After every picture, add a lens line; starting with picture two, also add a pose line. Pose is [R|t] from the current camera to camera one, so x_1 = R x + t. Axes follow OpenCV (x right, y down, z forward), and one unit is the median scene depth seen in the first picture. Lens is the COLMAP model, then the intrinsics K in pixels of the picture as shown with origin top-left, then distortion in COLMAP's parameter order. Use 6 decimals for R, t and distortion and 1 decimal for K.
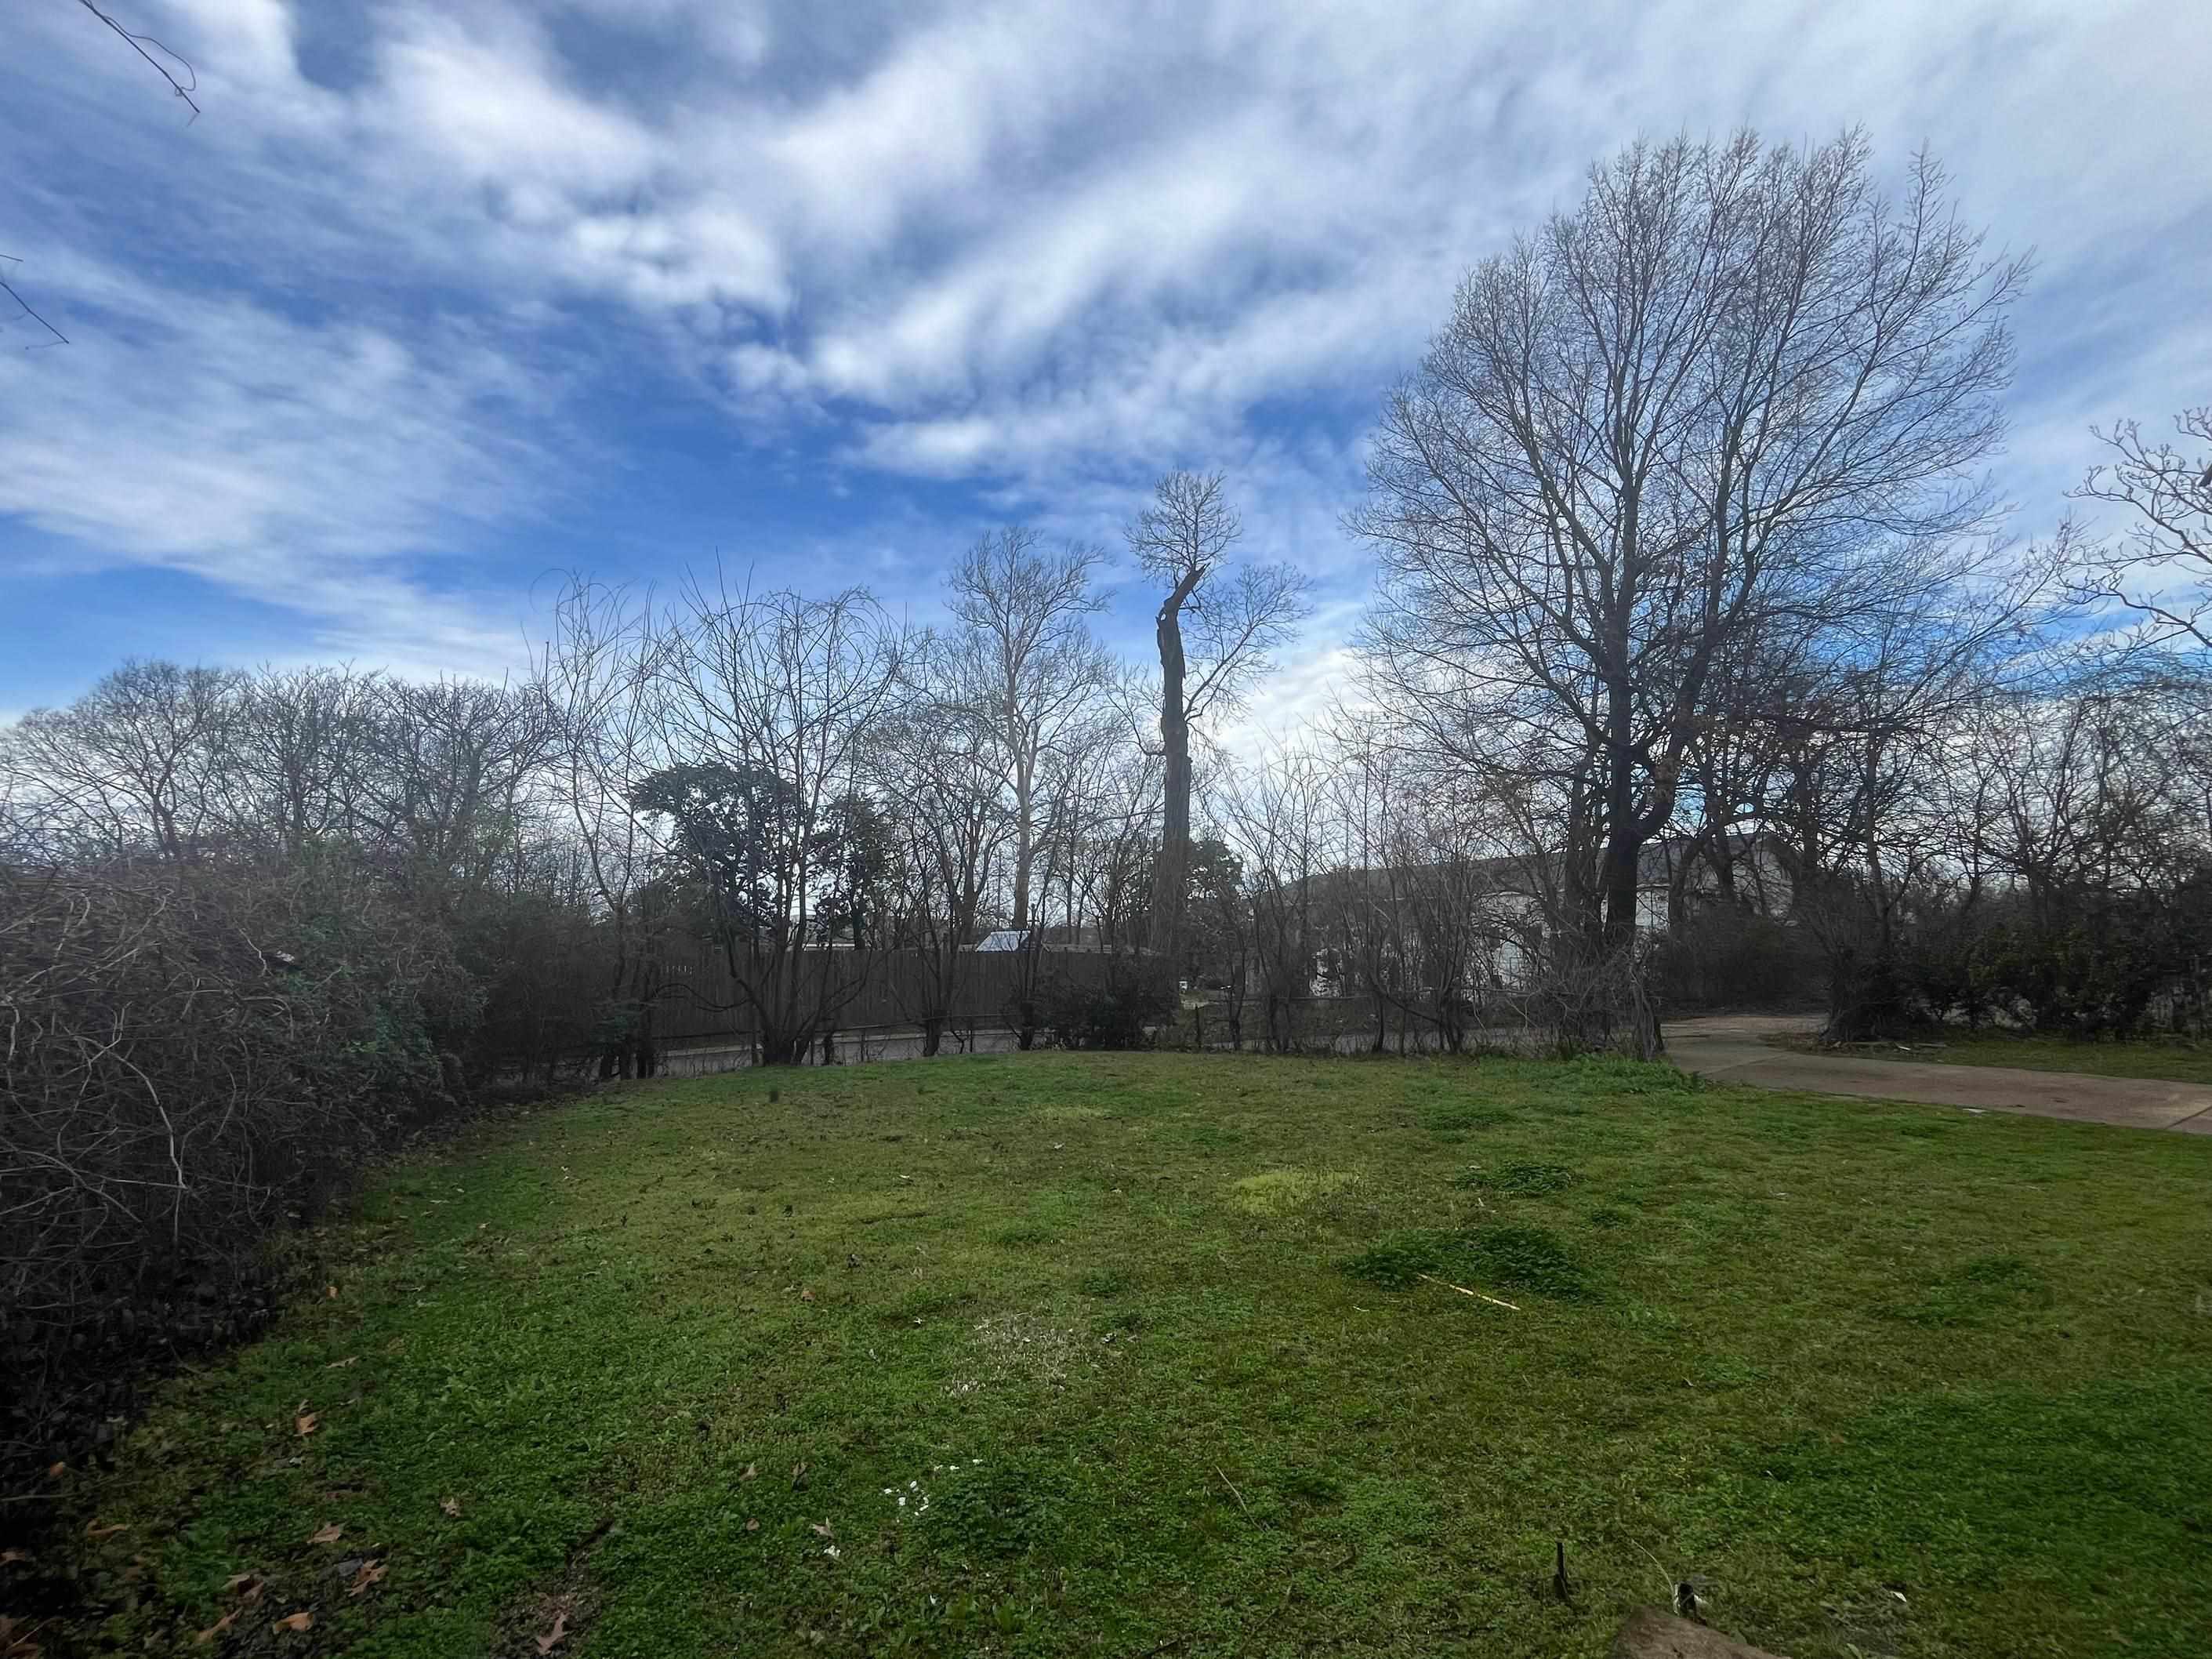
lens RADIAL K [[903.1, 0, 1106.0], [0, 903.1, 829.5], [0, 0, 1]] dist [-0.000113, 0.000039]
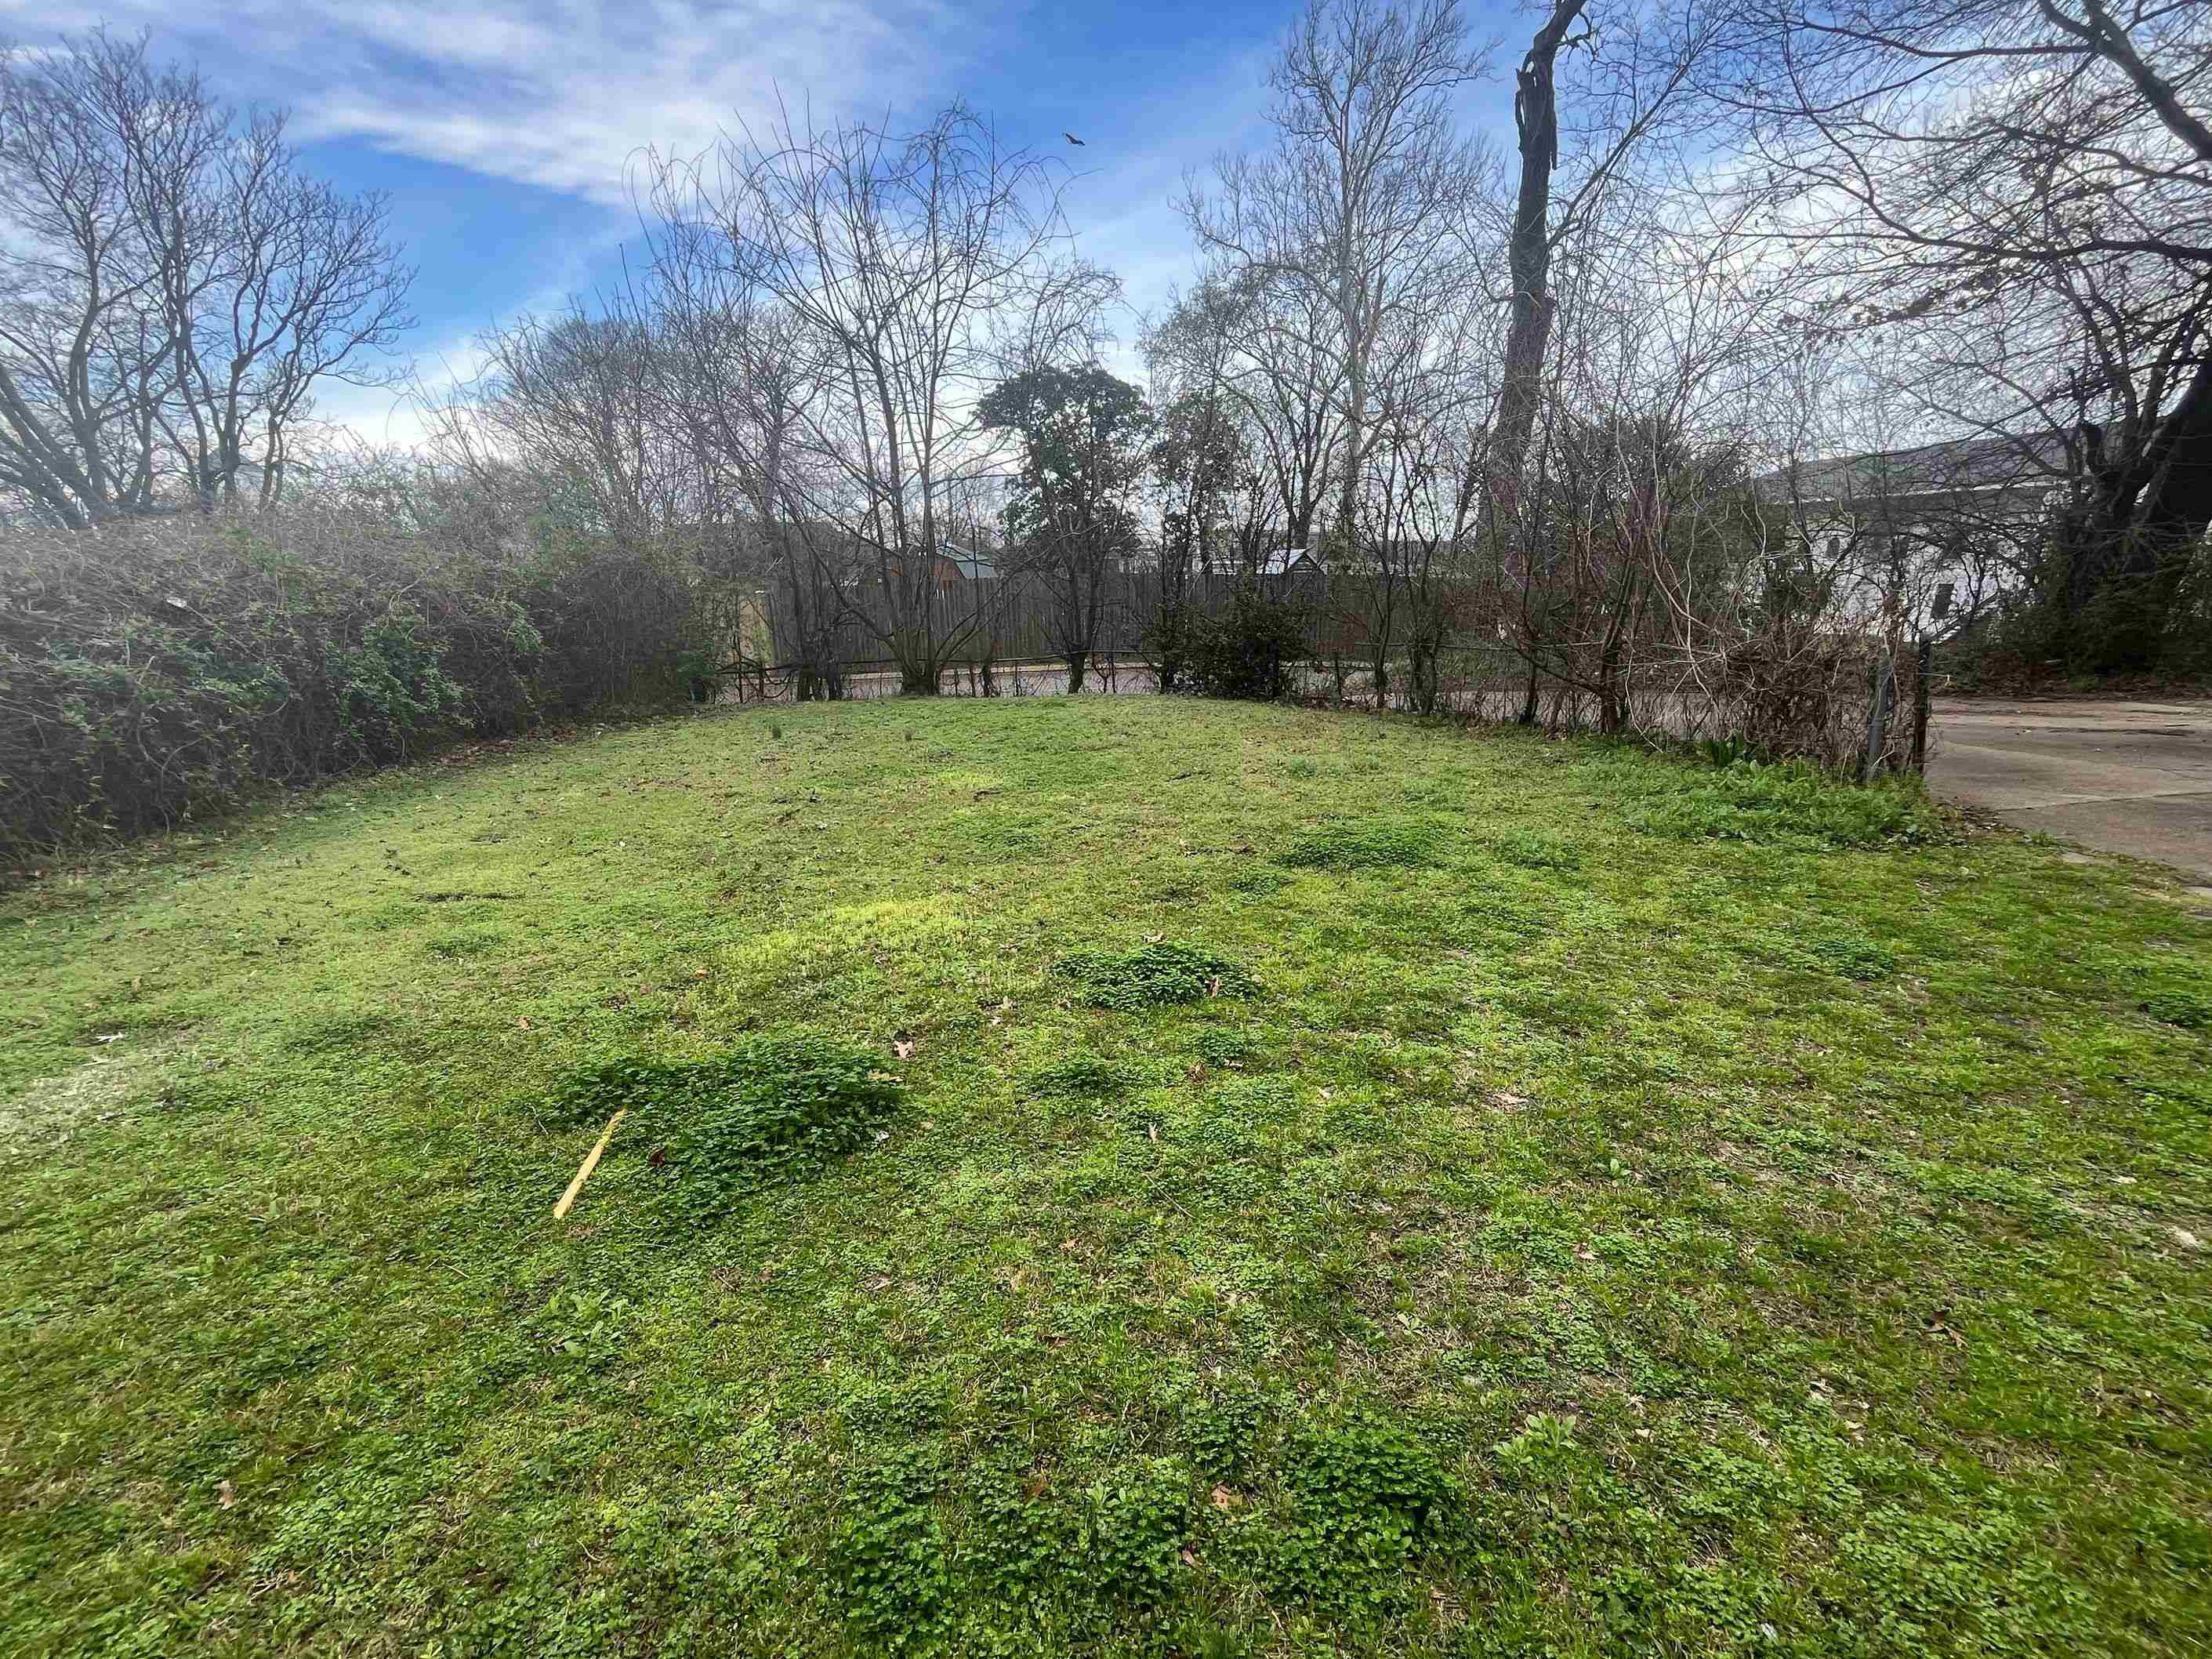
lens RADIAL K [[903.1, 0, 1106.0], [0, 903.1, 829.5], [0, 0, 1]] dist [-0.000113, 0.000039]
pose [[0.902567, 0.116566, -0.414470, 0.244312], [0.061060, 0.918269, 0.391220, 0.013100], [0.426197, -0.378410, 0.821682, 0.171308]]
